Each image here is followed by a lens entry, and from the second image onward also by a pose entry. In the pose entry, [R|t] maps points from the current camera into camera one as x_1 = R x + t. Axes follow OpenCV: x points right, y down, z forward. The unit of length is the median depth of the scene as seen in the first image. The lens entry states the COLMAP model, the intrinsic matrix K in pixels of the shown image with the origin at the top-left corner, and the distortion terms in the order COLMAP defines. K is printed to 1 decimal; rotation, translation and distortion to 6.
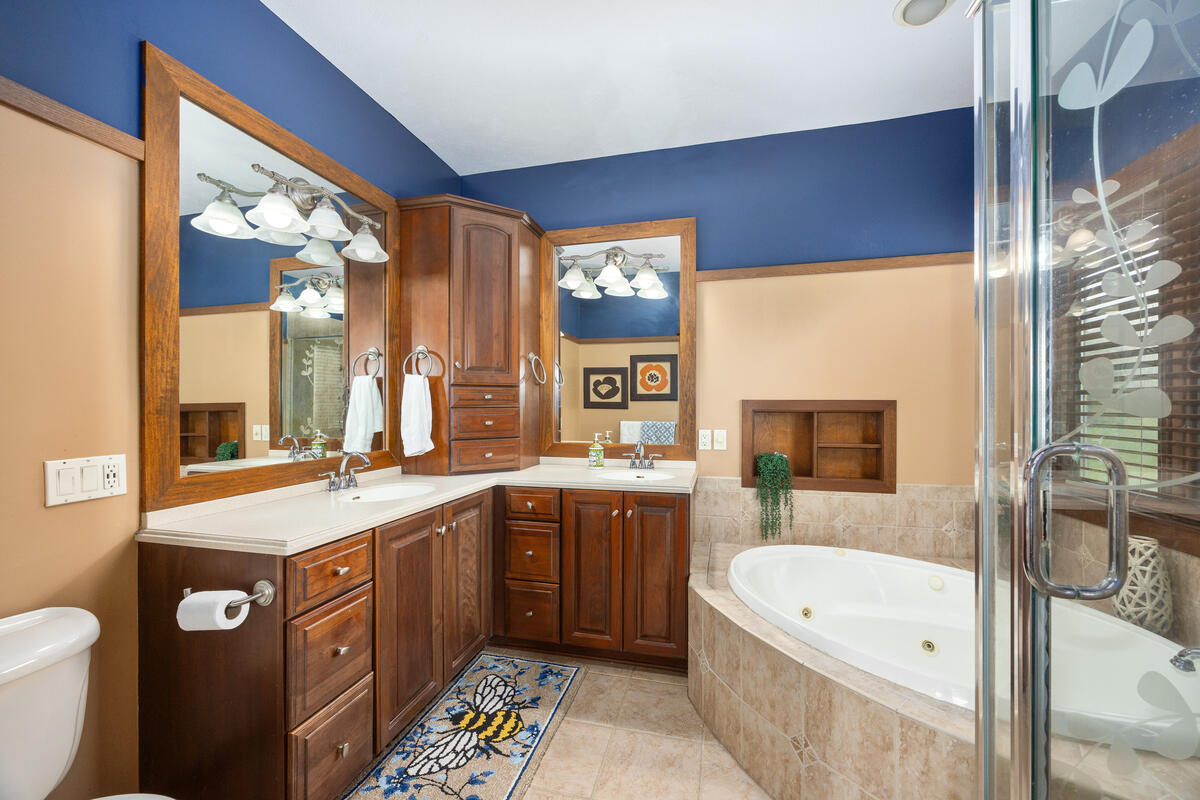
lens RADIAL K [[463.4, 0, 600.8], [0, 463.4, 399.1], [0, 0, 1]] dist [0.000163, -0.000146]
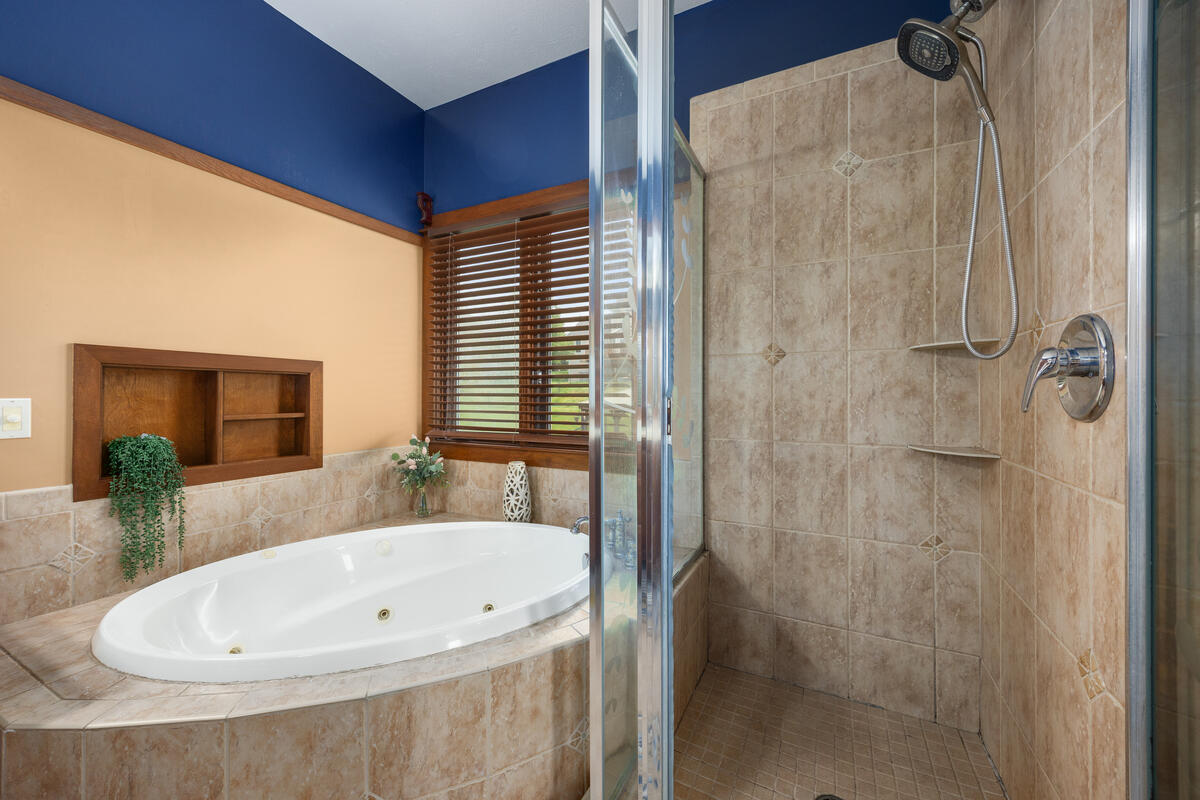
lens RADIAL K [[463.4, 0, 600.8], [0, 463.4, 399.1], [0, 0, 1]] dist [0.000163, -0.000146]
pose [[0.196180, -0.003421, 0.980562, -0.120187], [-0.014868, 0.999869, 0.006463, 0.060633], [-0.980455, -0.015847, 0.196103, 0.309583]]
